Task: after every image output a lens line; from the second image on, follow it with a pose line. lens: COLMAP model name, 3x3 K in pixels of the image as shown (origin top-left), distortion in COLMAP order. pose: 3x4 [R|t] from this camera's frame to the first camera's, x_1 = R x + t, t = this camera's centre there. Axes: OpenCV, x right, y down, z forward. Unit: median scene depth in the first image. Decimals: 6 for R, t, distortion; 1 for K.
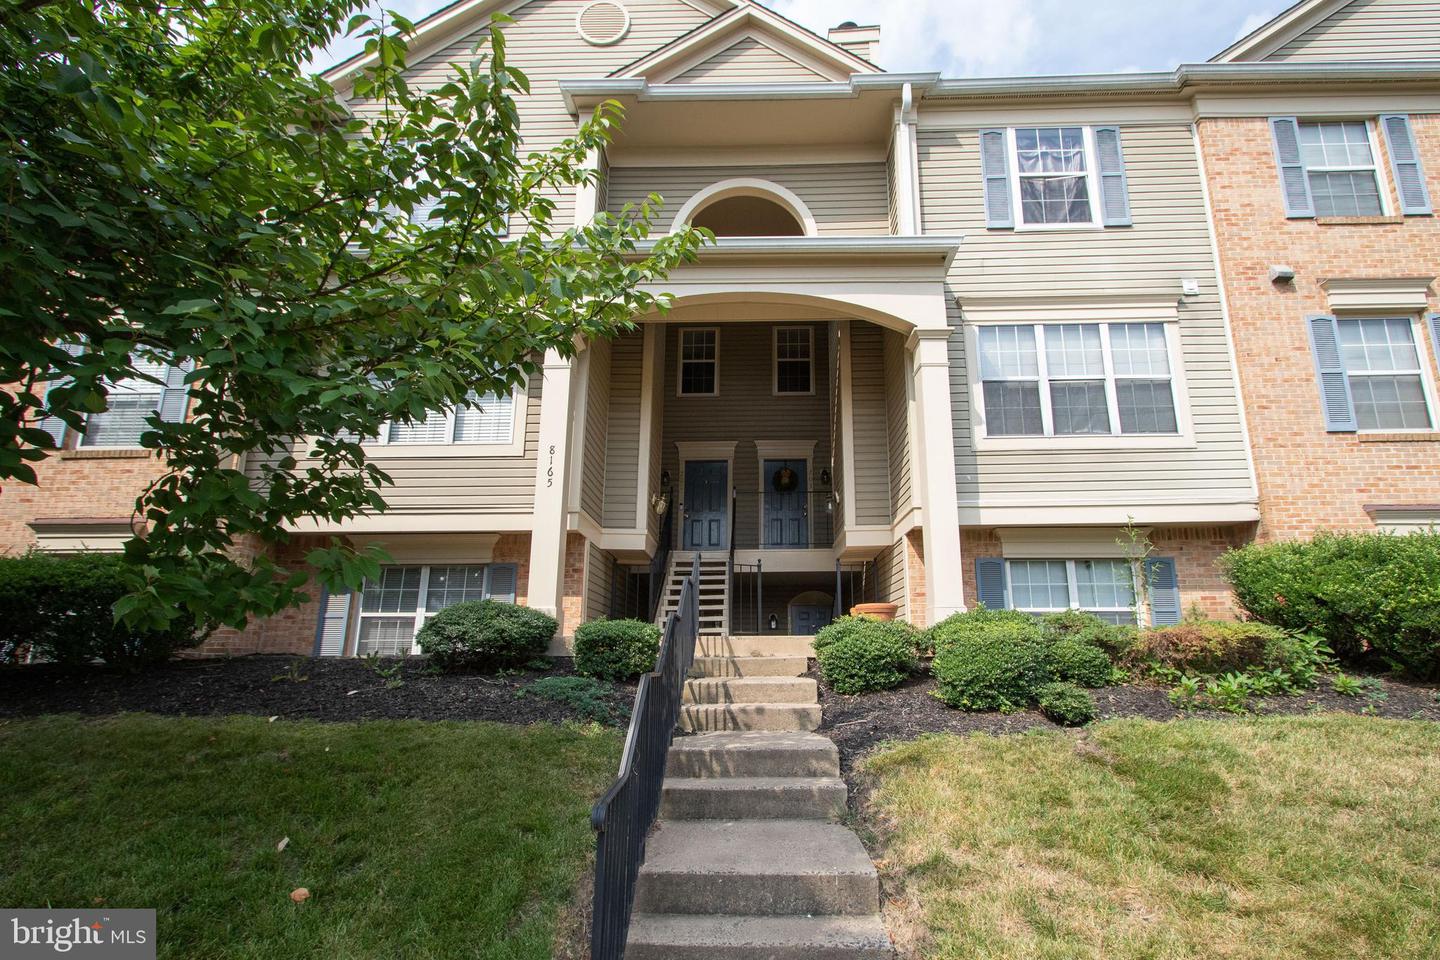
lens RADIAL K [[700.1, 0, 706.1], [0, 700.1, 480.0], [0, 0, 1]] dist [0.006099, -0.005329]
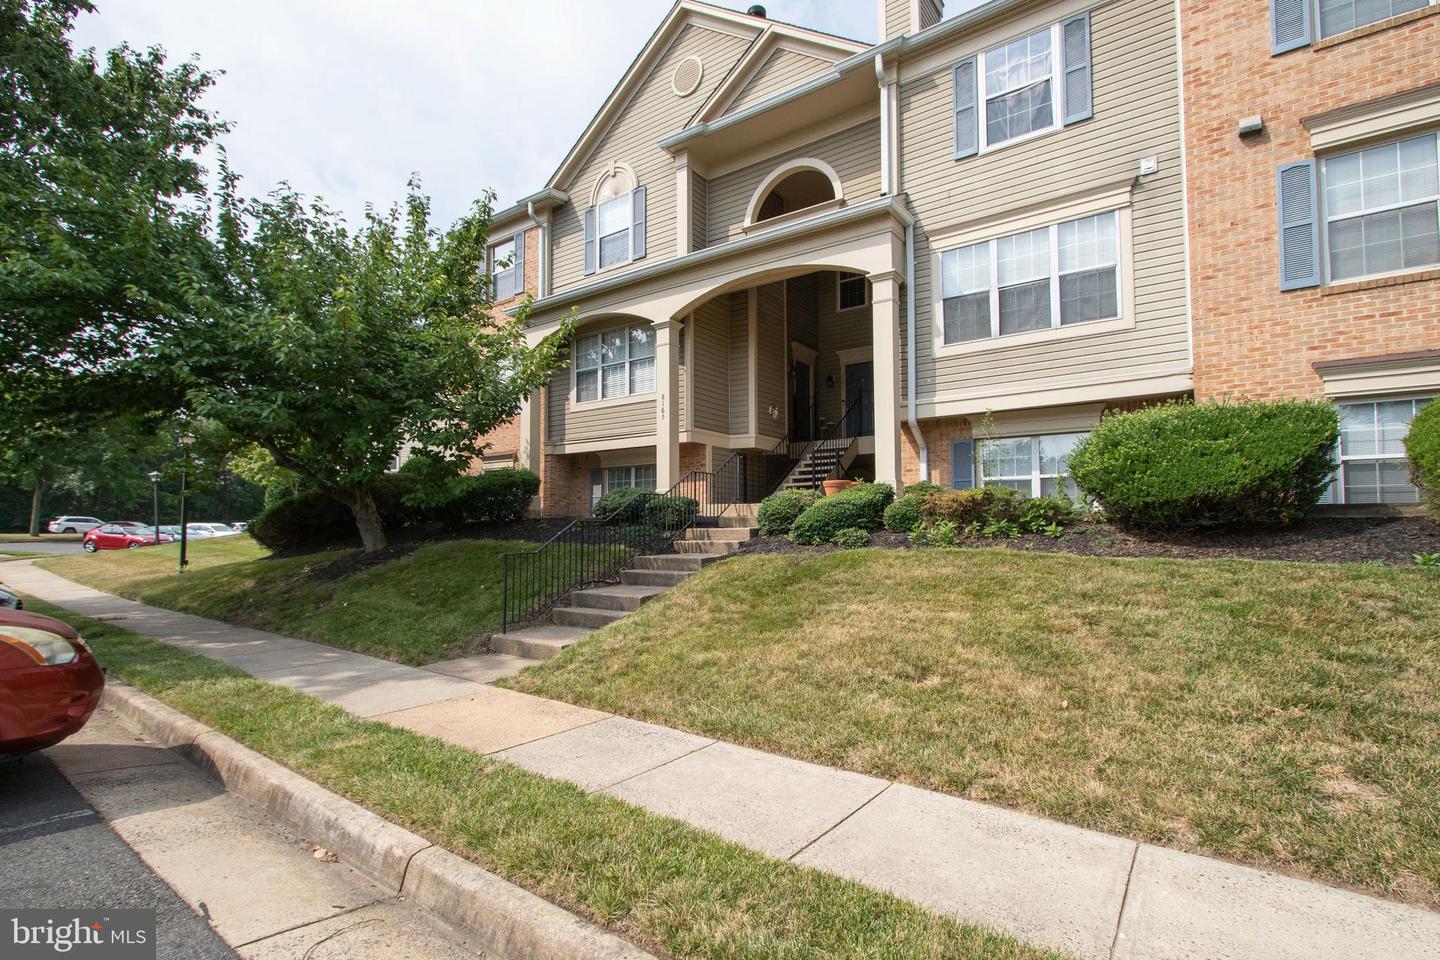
lens RADIAL K [[700.1, 0, 706.1], [0, 700.1, 480.0], [0, 0, 1]] dist [0.006099, -0.005329]
pose [[0.813232, -0.037251, -0.580747, 0.766461], [0.145293, 0.979342, 0.140637, -0.063174], [0.563511, -0.198749, 0.801844, -0.300709]]
